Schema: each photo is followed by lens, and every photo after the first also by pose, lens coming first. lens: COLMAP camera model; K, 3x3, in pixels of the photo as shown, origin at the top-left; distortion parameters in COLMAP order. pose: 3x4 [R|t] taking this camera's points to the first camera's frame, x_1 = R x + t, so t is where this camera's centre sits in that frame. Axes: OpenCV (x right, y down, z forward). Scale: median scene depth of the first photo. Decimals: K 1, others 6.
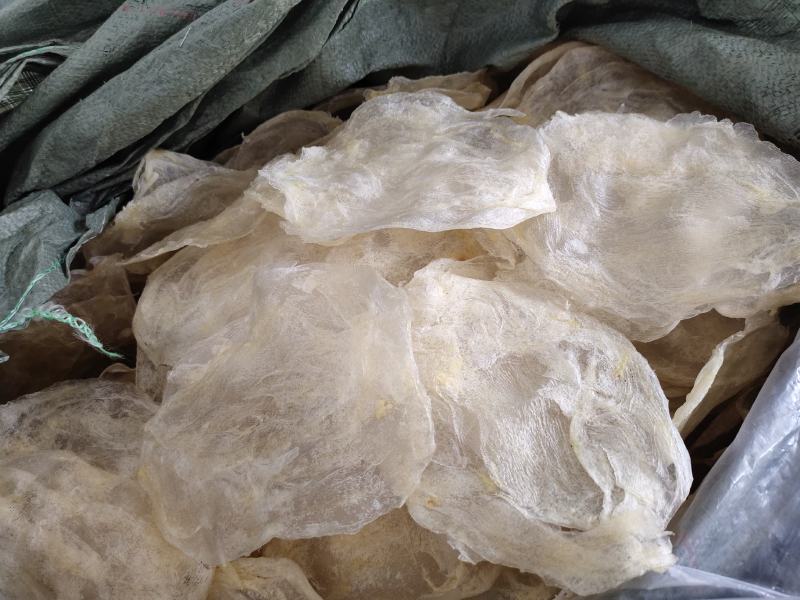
lens RADIAL K [[613.5, 0, 403.4], [0, 613.5, 288.3], [0, 0, 1]] dist [0.031140, -0.031528]
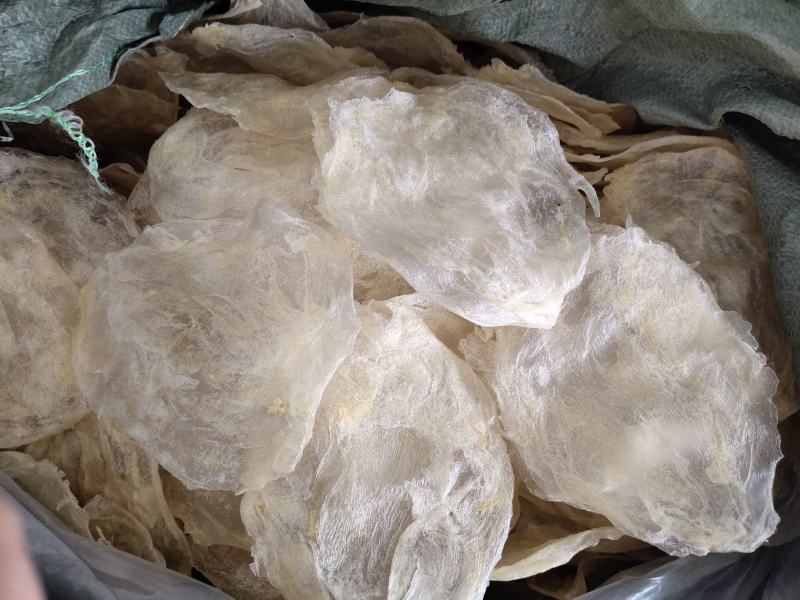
lens RADIAL K [[618.6, 0, 404.9], [0, 618.6, 294.5], [0, 0, 1]] dist [0.032952, -0.033569]
pose [[0.819281, 0.573063, 0.019416, 0.012218], [-0.555098, 0.784203, 0.277294, -0.316719], [0.143681, -0.237960, 0.960589, 0.050947]]
